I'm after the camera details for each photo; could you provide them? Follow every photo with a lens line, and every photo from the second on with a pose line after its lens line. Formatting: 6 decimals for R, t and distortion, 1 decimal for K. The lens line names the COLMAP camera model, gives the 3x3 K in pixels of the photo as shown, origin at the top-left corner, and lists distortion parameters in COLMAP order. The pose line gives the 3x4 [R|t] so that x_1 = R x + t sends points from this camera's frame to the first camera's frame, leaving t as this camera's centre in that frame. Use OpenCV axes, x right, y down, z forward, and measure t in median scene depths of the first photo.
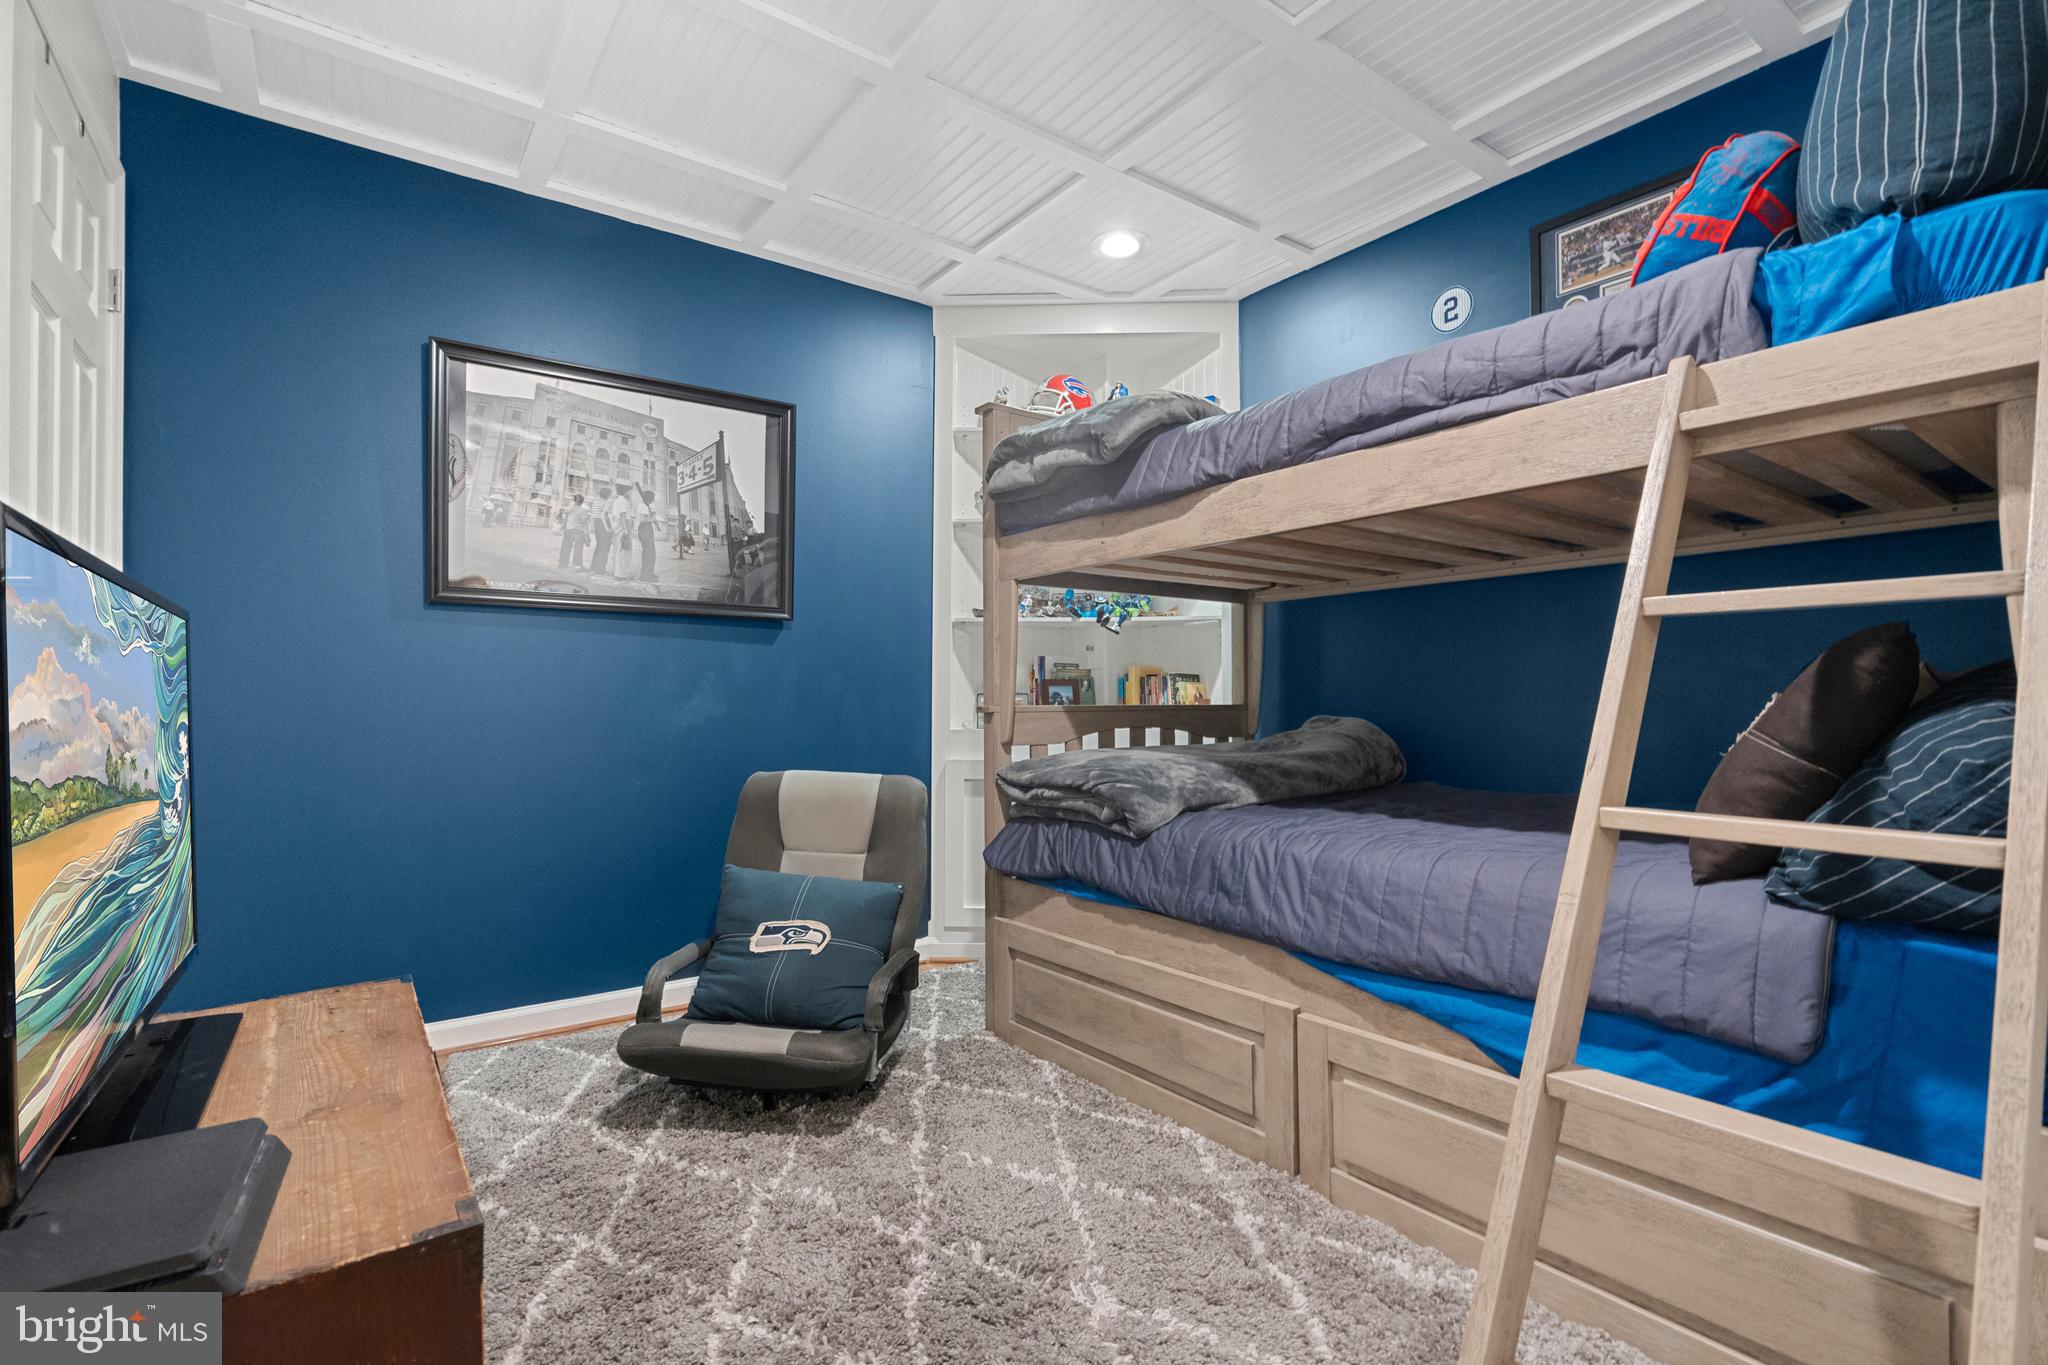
lens RADIAL K [[942.6, 0, 1020.4], [0, 942.6, 698.3], [0, 0, 1]] dist [-0.010107, 0.003107]
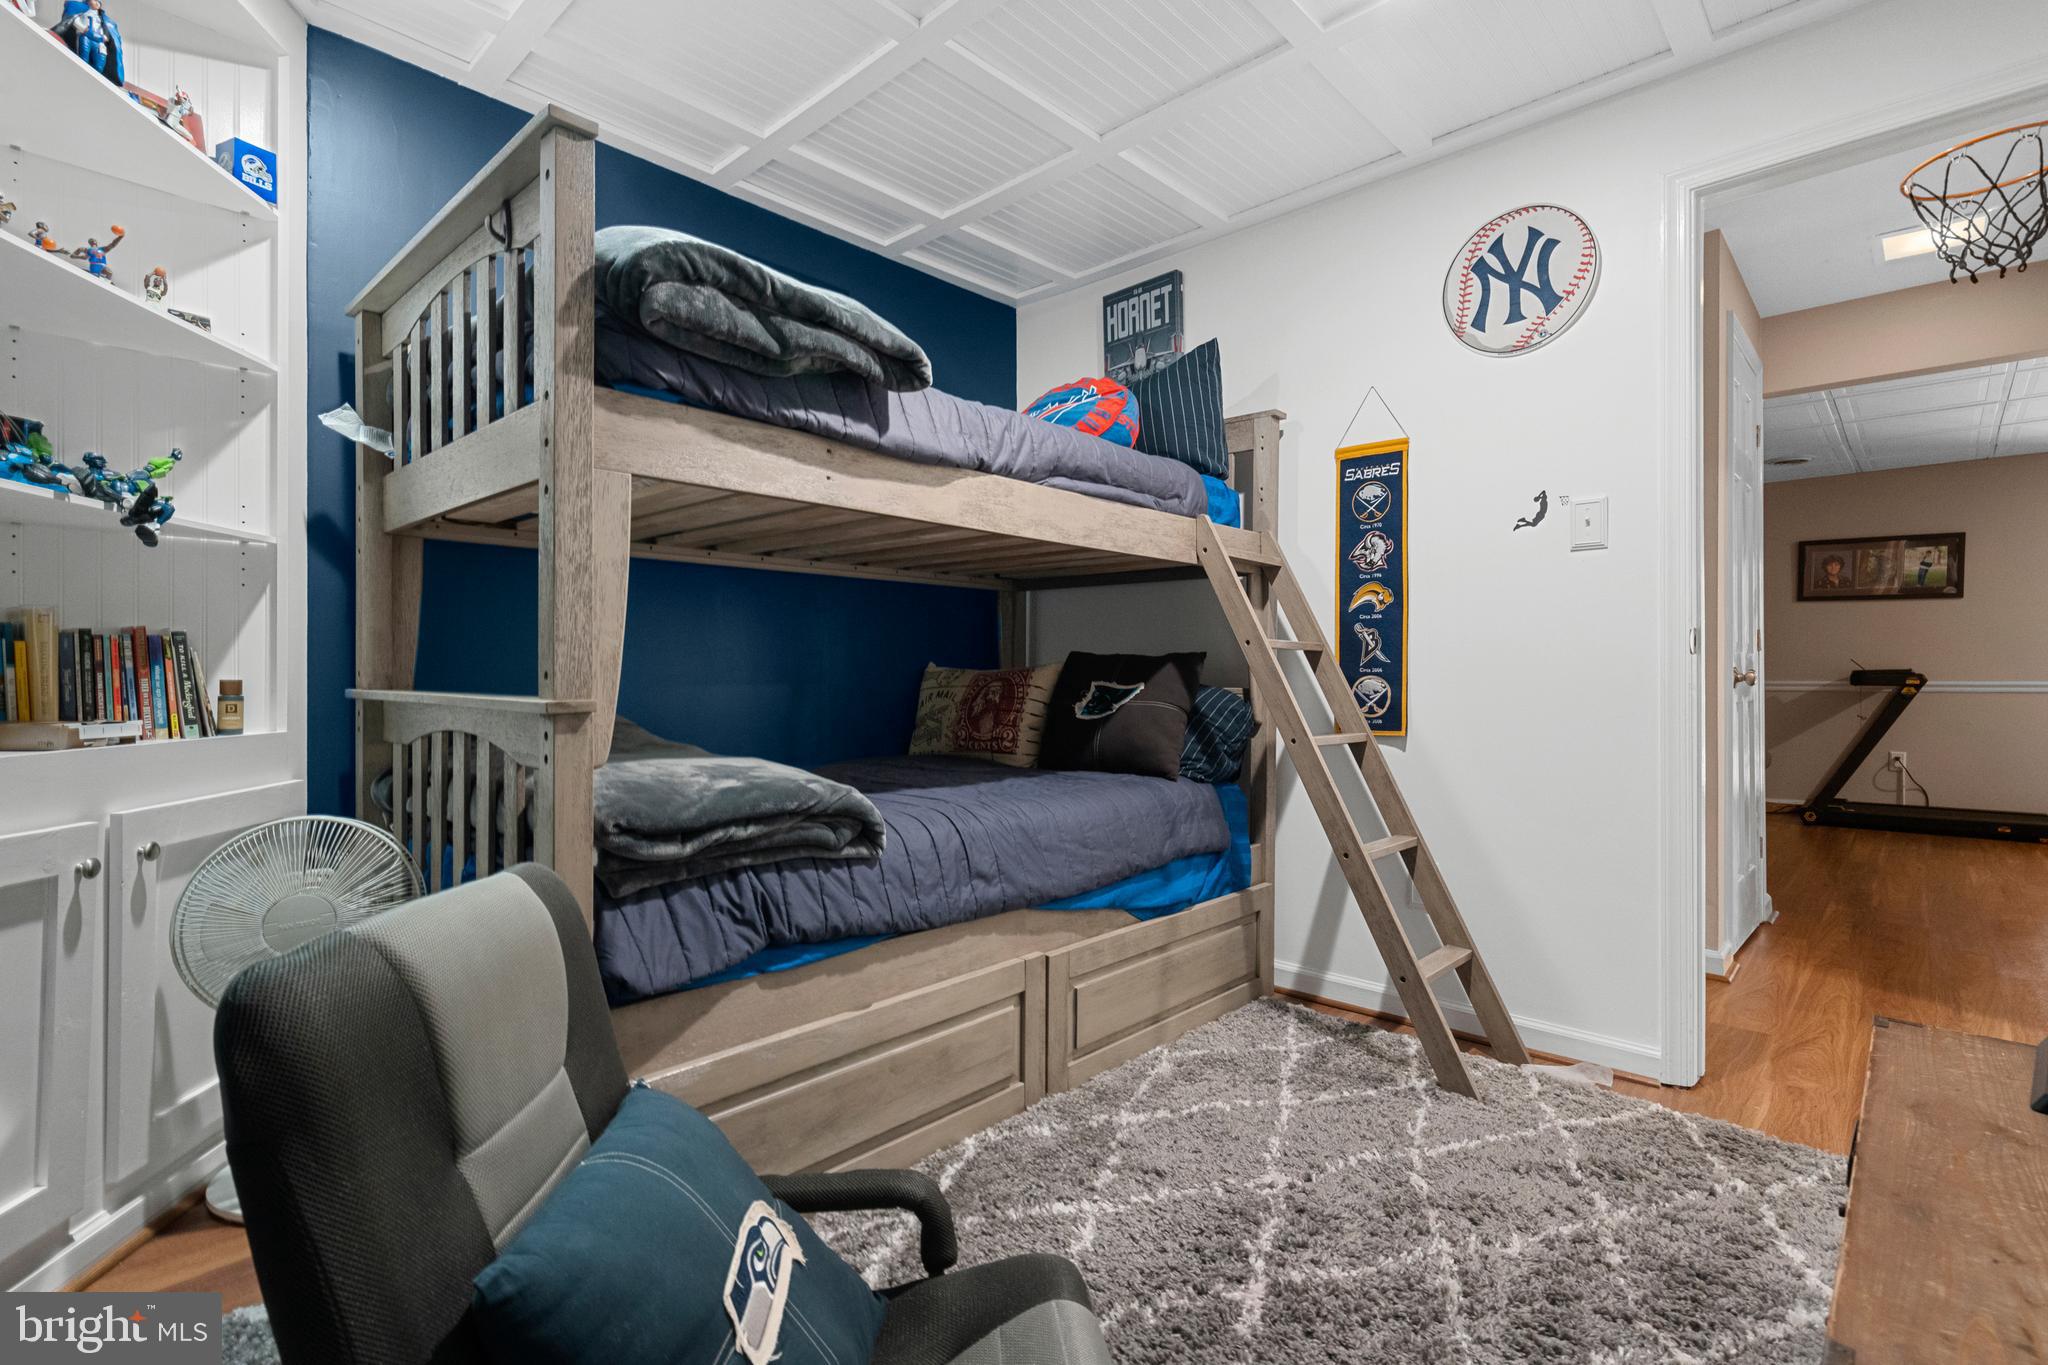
lens RADIAL K [[942.6, 0, 1026.8], [0, 942.6, 677.0], [0, 0, 1]] dist [-0.010107, 0.003107]
pose [[-0.170787, 0.003217, 0.985303, -0.766805], [-0.007344, 0.999963, -0.004538, -0.005176], [-0.985281, -0.008011, -0.170757, 1.099407]]
